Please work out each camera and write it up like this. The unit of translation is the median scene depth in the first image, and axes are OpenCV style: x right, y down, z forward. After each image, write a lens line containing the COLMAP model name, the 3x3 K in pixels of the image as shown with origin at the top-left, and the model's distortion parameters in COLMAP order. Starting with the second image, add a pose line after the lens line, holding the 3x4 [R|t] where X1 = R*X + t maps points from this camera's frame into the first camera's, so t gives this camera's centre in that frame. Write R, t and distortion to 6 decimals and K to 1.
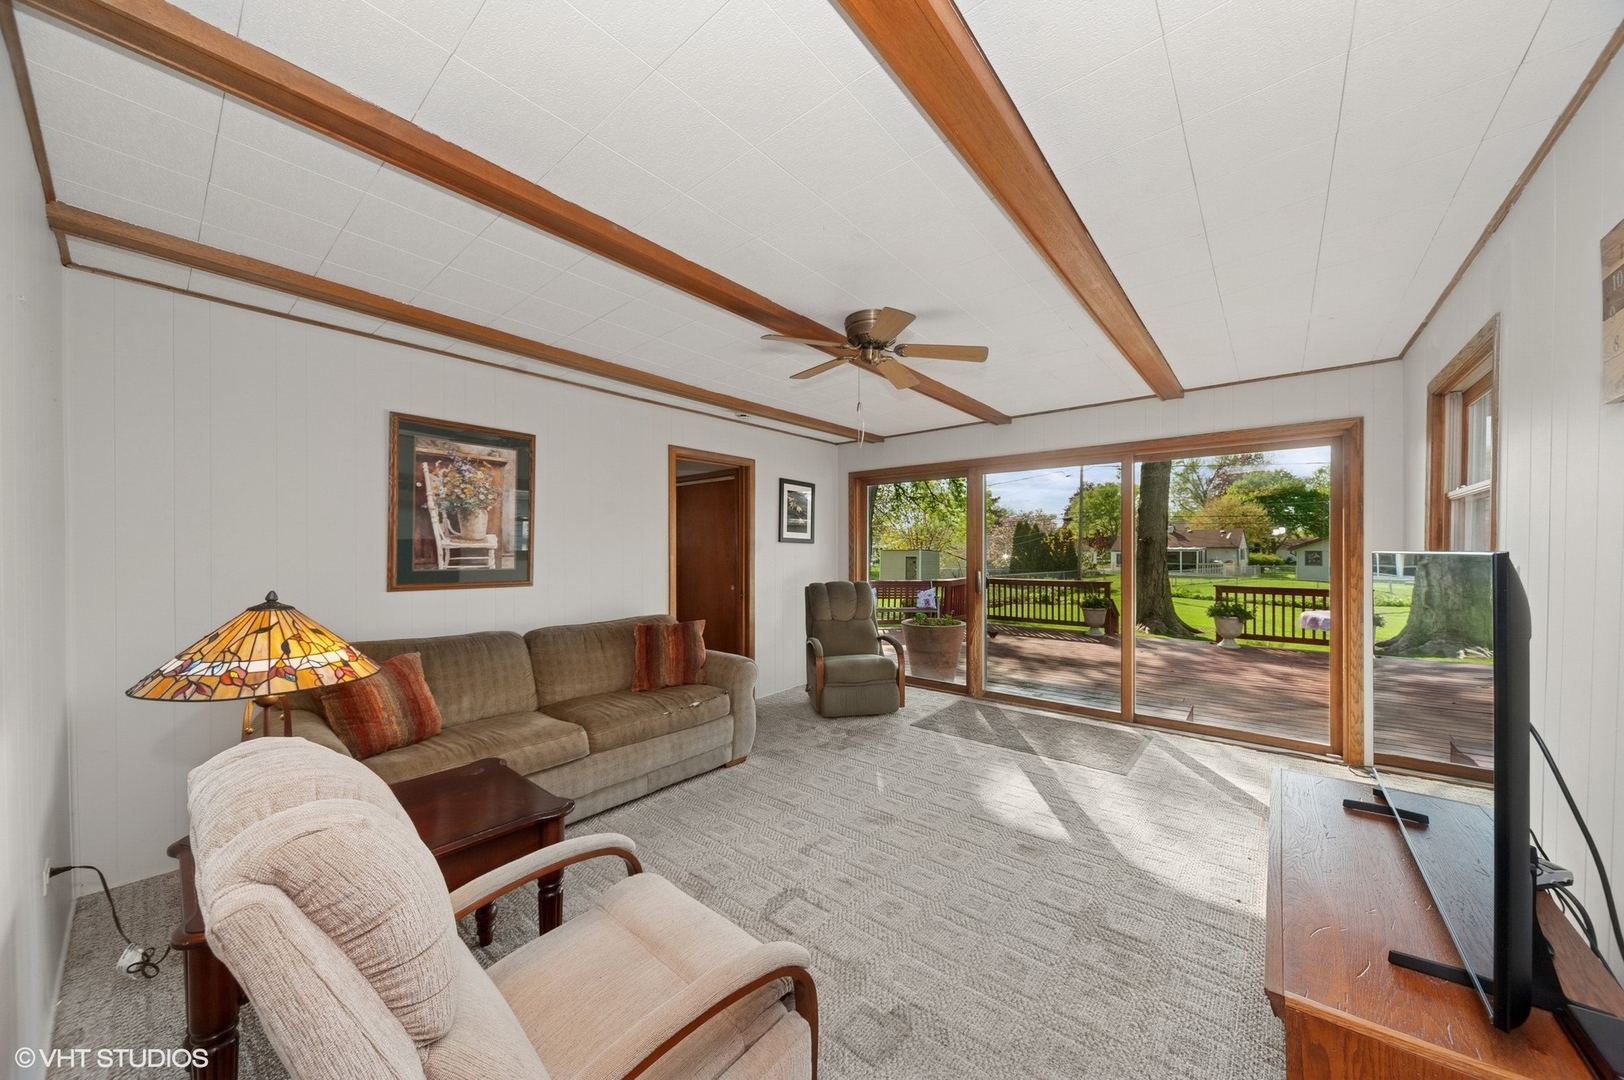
lens RADIAL K [[555.8, 0, 823.3], [0, 555.8, 548.3], [0, 0, 1]] dist [-0.001074, -0.000042]
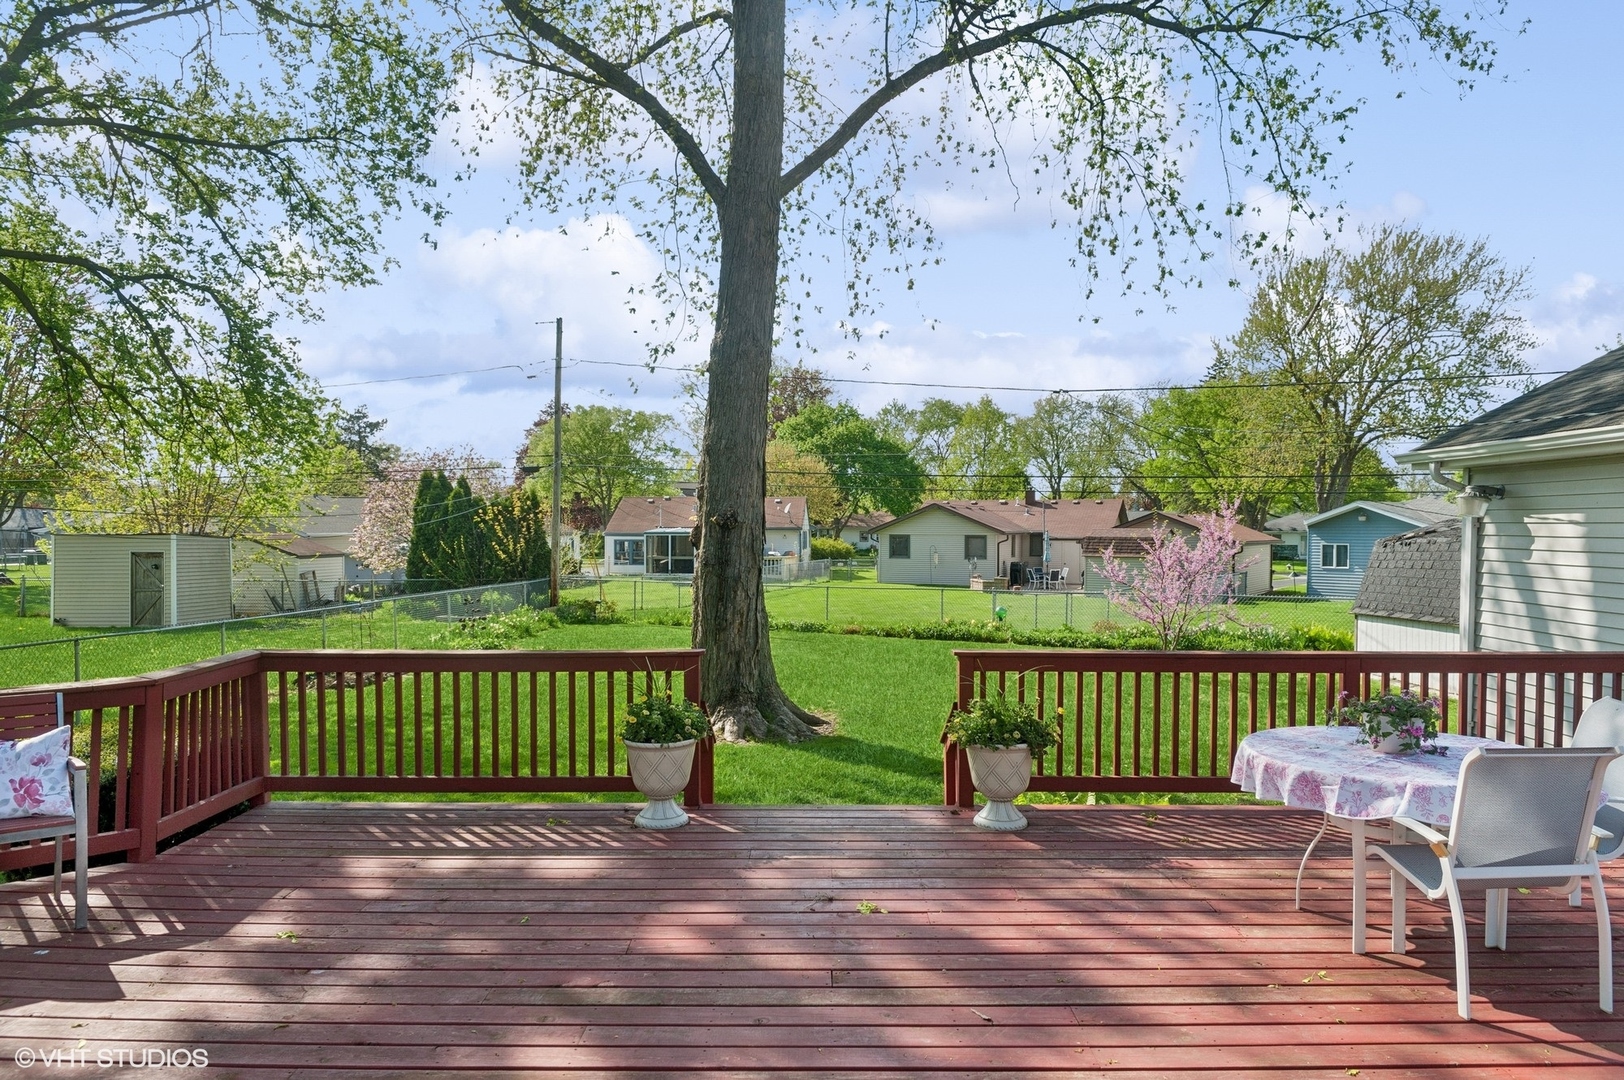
lens RADIAL K [[1093.9, 0, 819.8], [0, 1093.9, 538.3], [0, 0, 1]] dist [0.000914, -0.000298]
pose [[0.774742, -0.005354, 0.632254, 0.035288], [-0.001129, 0.999951, 0.009850, -0.002715], [-0.632276, -0.008345, 0.774698, 0.101181]]
